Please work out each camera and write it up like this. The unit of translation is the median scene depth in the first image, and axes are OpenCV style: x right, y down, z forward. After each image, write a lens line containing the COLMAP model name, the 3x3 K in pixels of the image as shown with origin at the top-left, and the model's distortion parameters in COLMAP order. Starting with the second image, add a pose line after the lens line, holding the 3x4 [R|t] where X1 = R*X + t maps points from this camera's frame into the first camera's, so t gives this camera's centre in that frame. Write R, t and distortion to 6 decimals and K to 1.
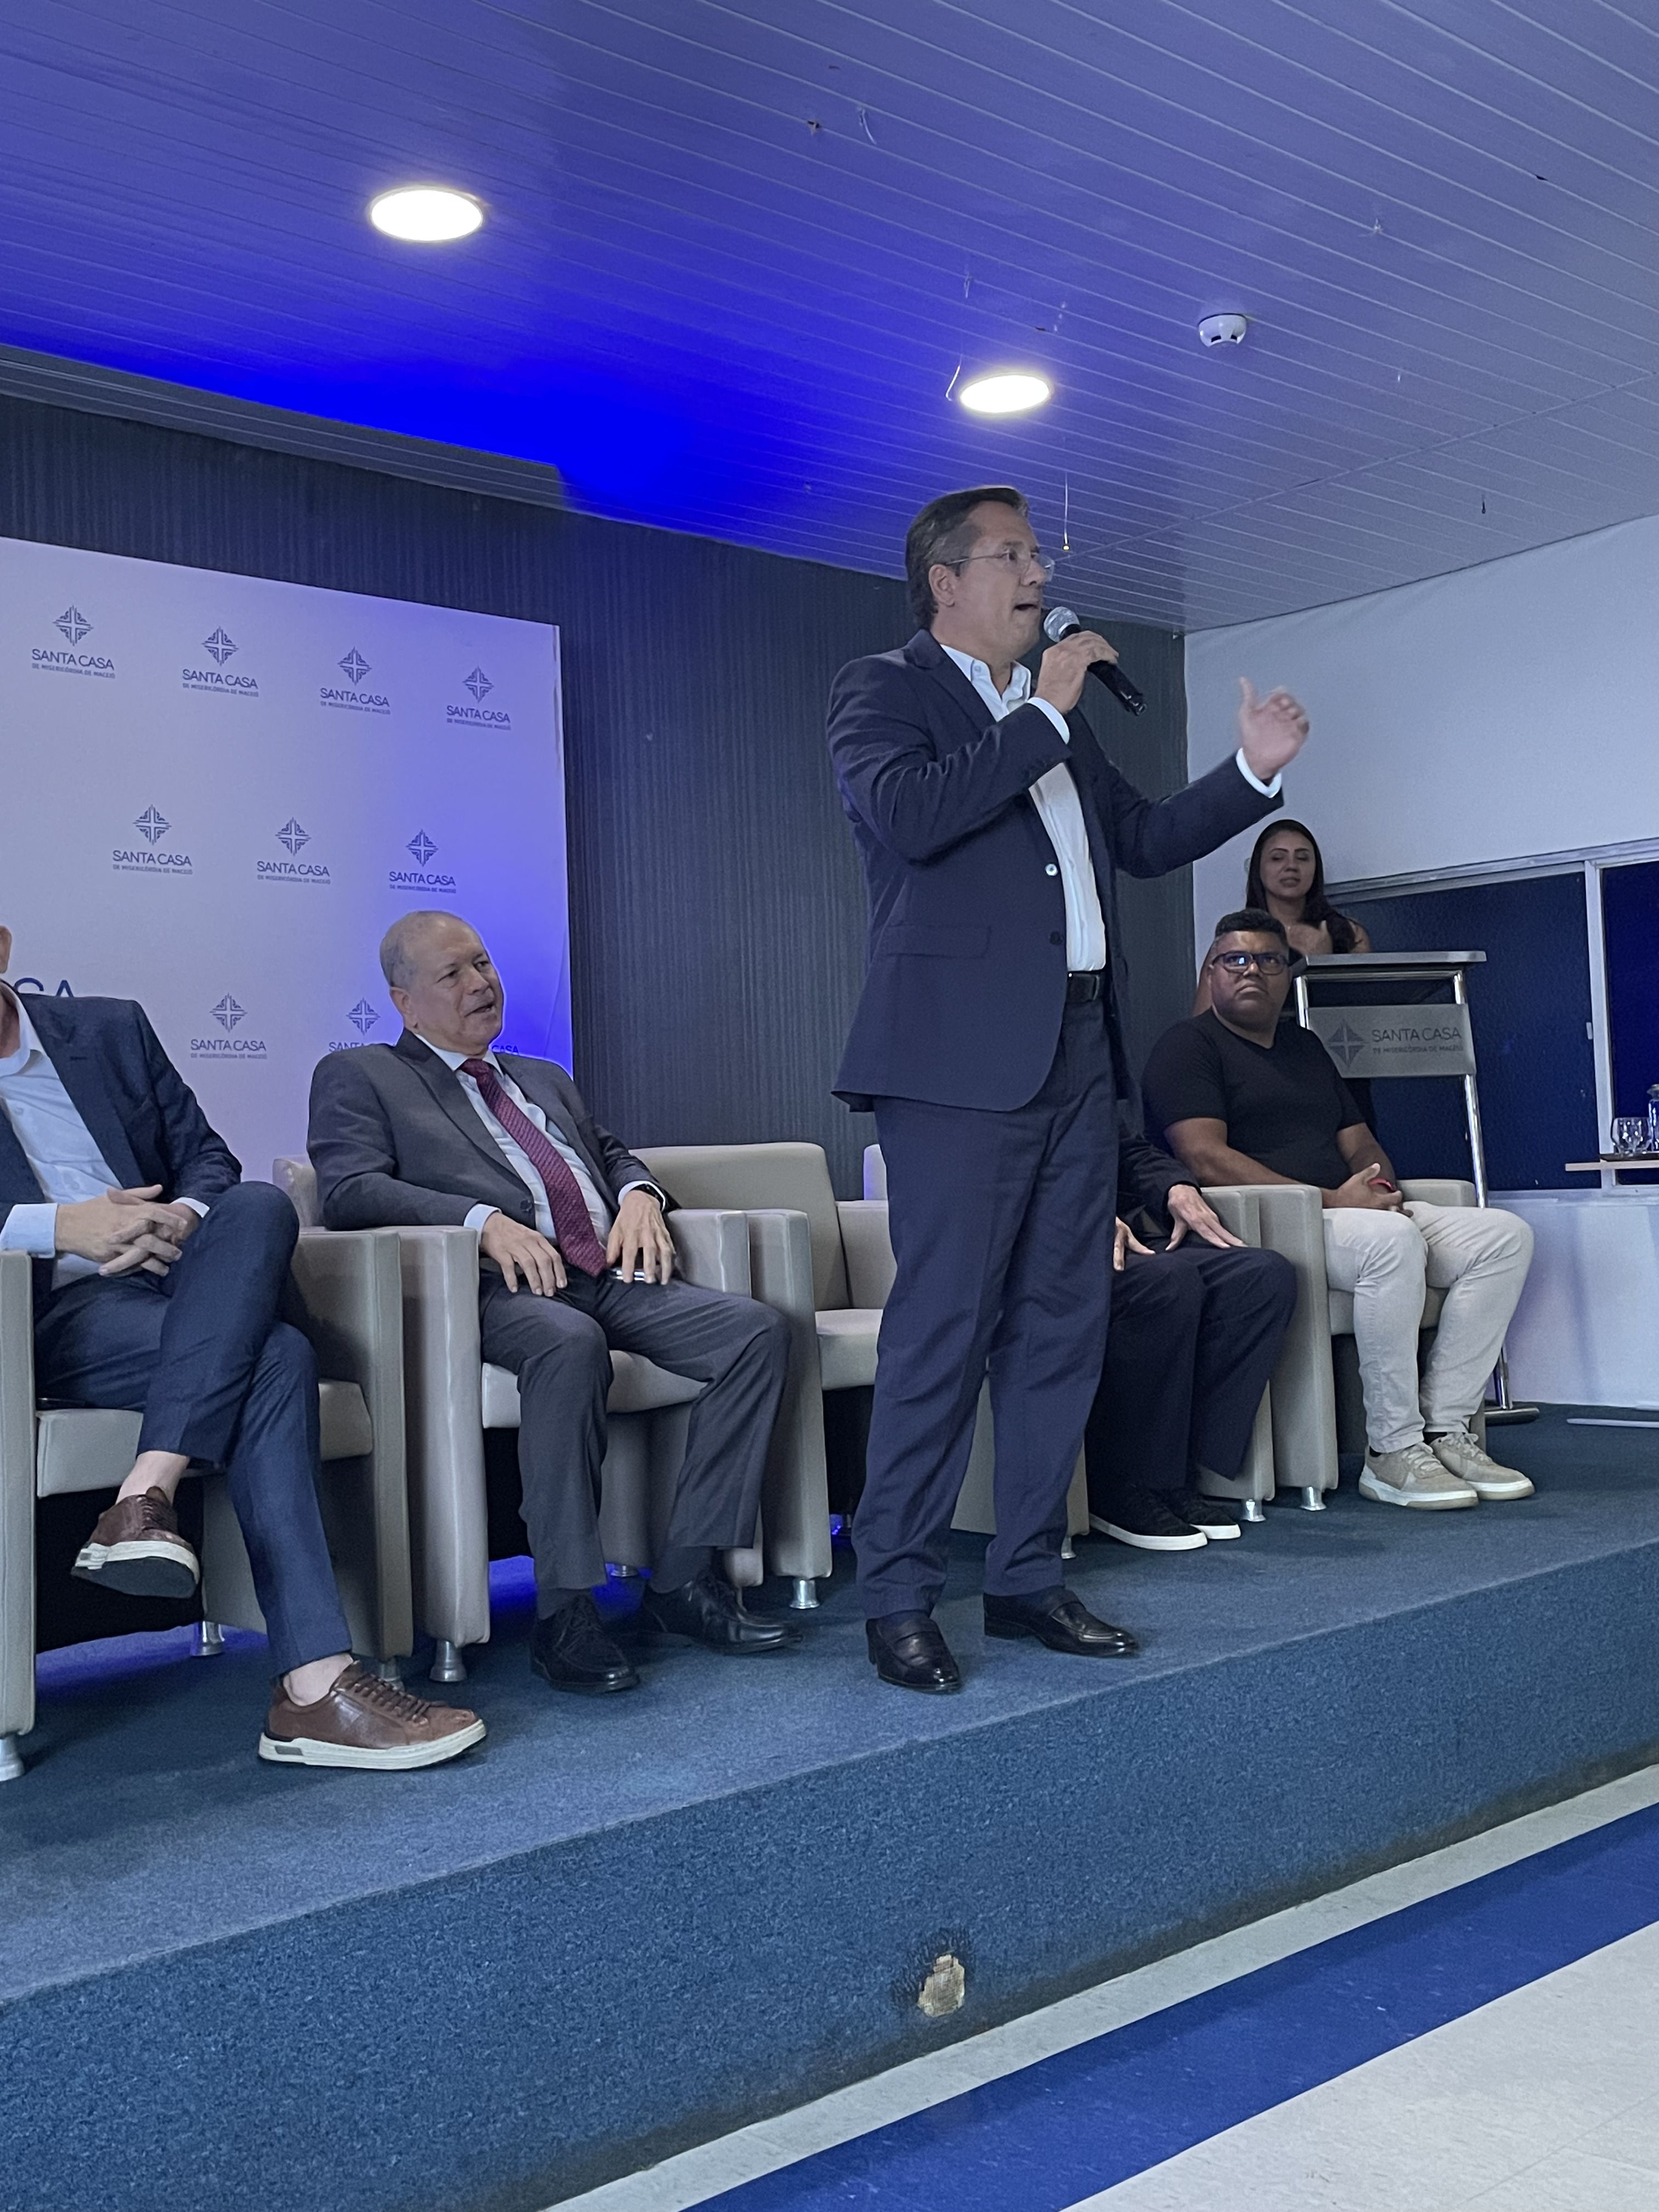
lens RADIAL K [[2360.9, 0, 831.7], [0, 2360.9, 1072.5], [0, 0, 1]] dist [0.062263, 0.000000]
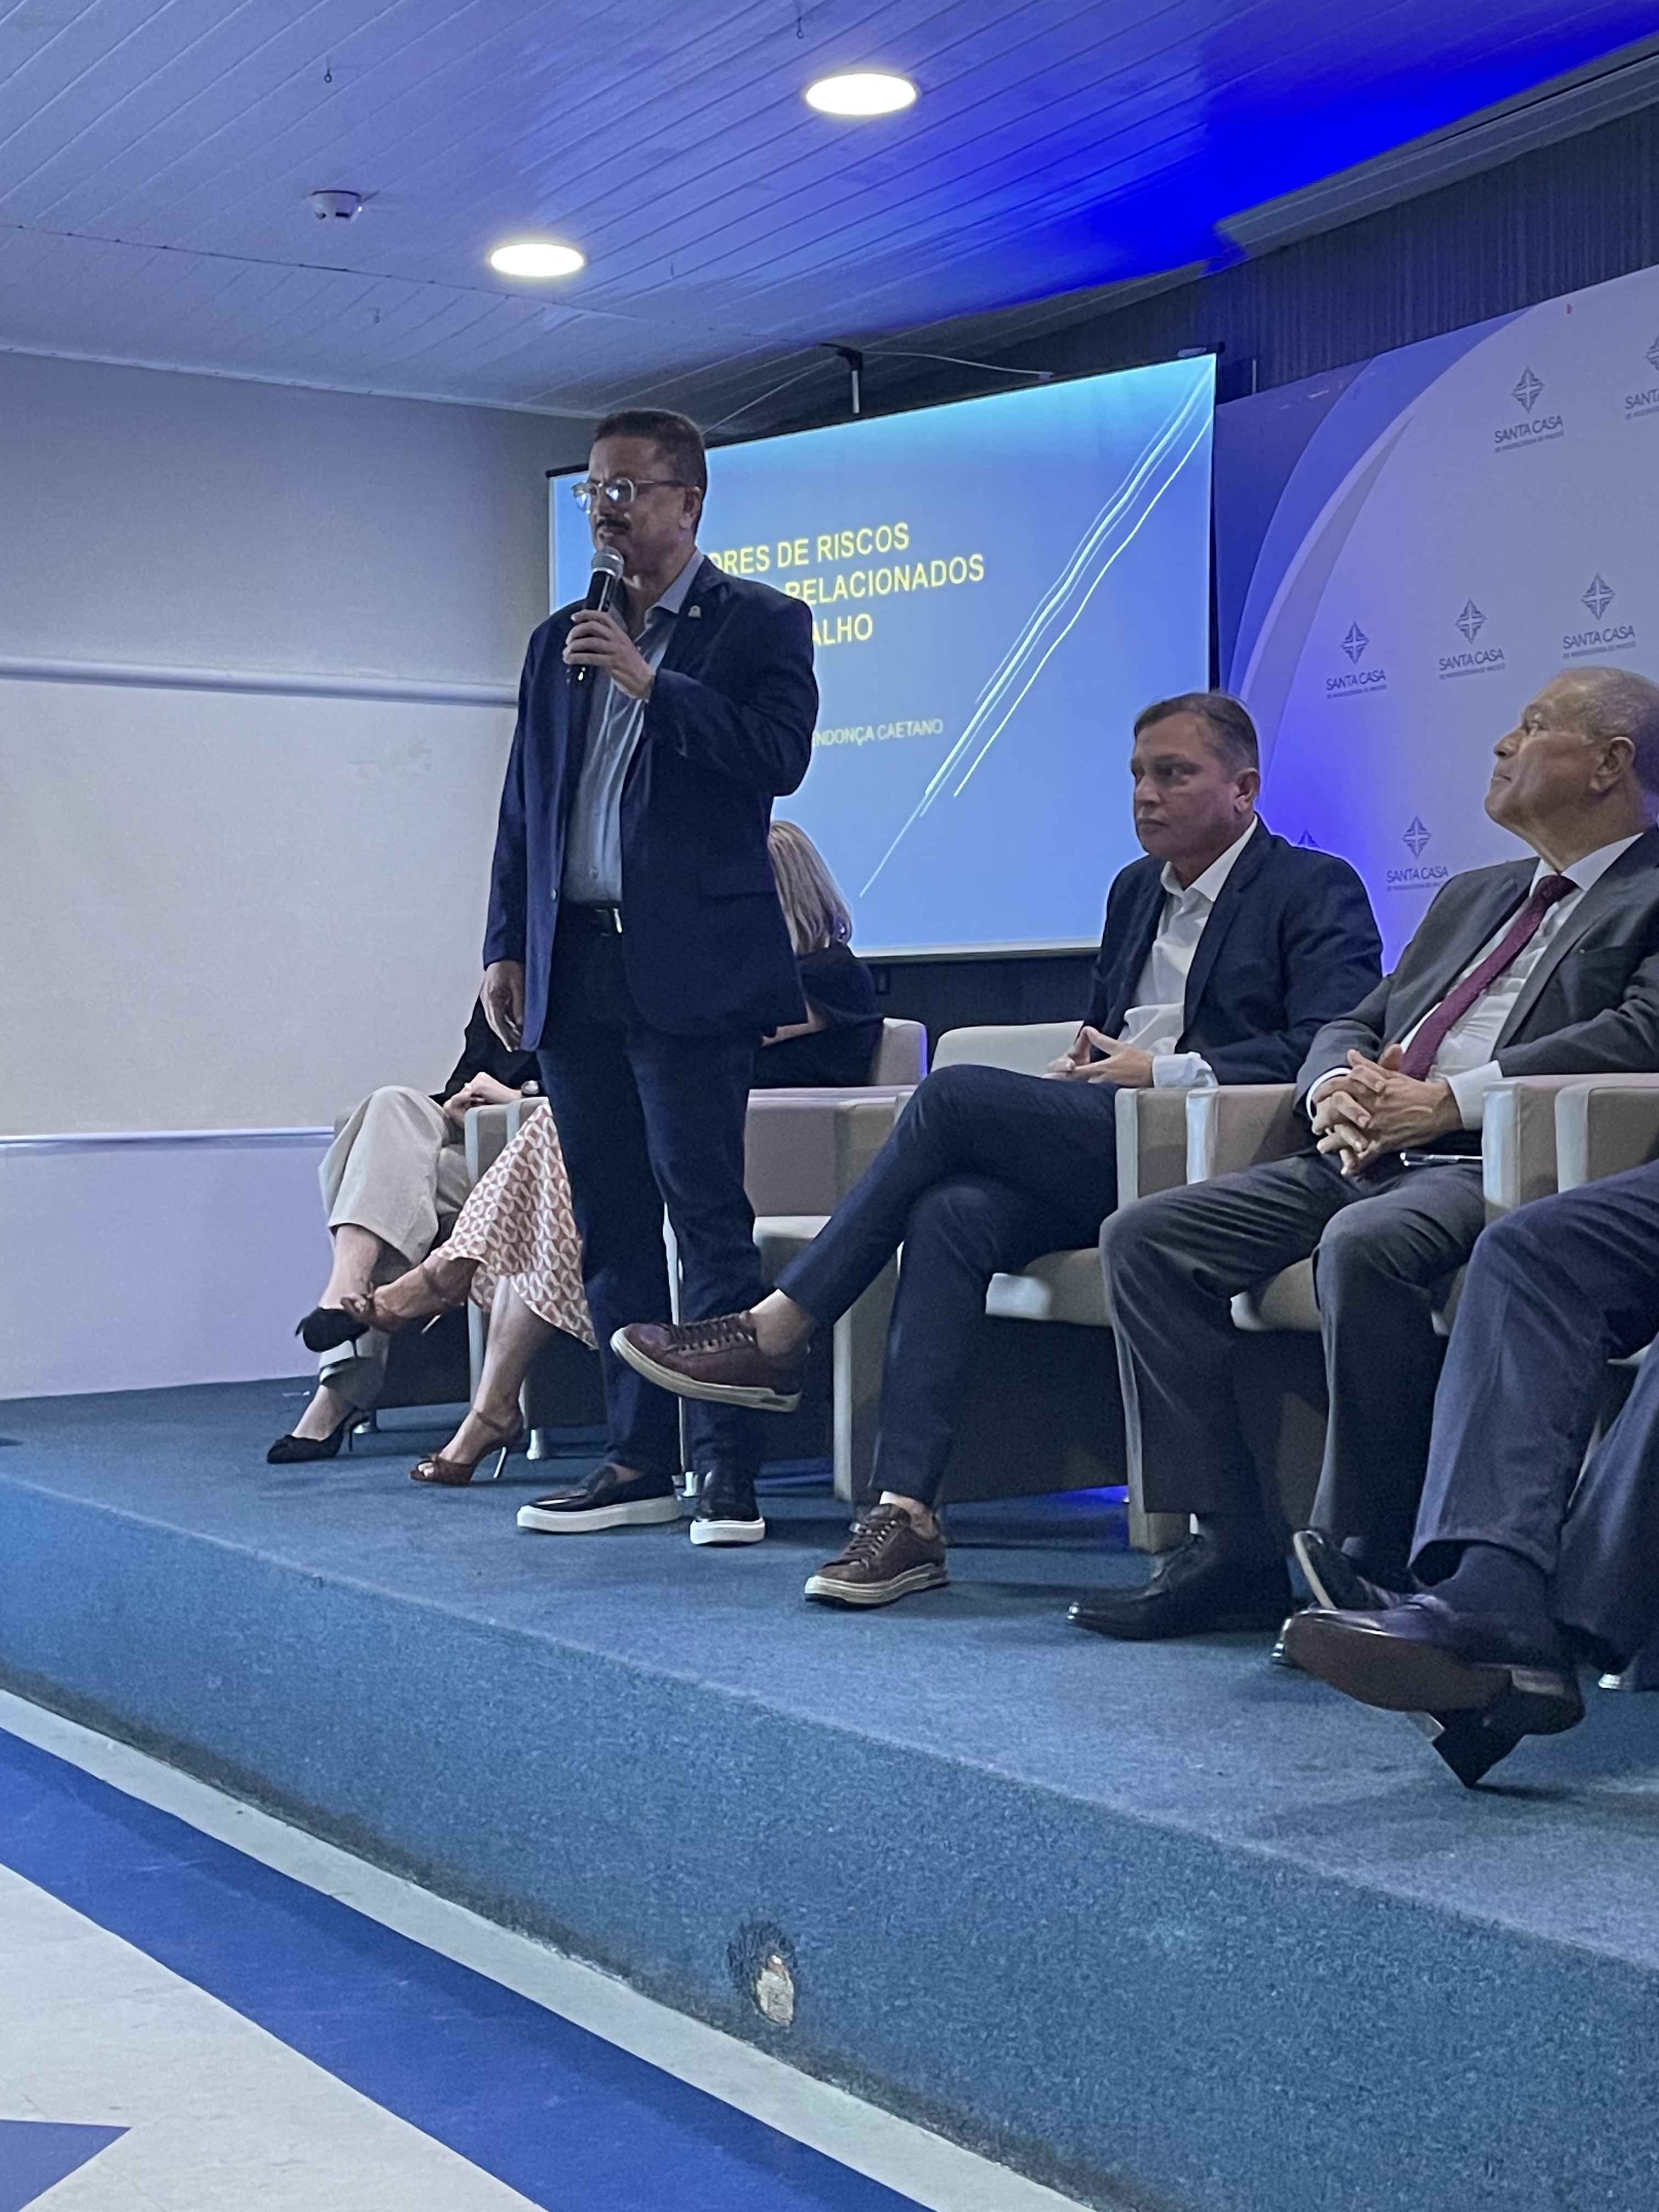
lens RADIAL K [[3138.5, 0, 853.5], [0, 3138.5, 1090.1], [0, 0, 1]] dist [0.098001, 0.000000]
pose [[-0.179025, 0.043645, -0.982876, 1.093839], [0.070449, 0.997020, 0.031442, 0.024707], [0.981319, -0.063614, -0.181566, 1.194631]]
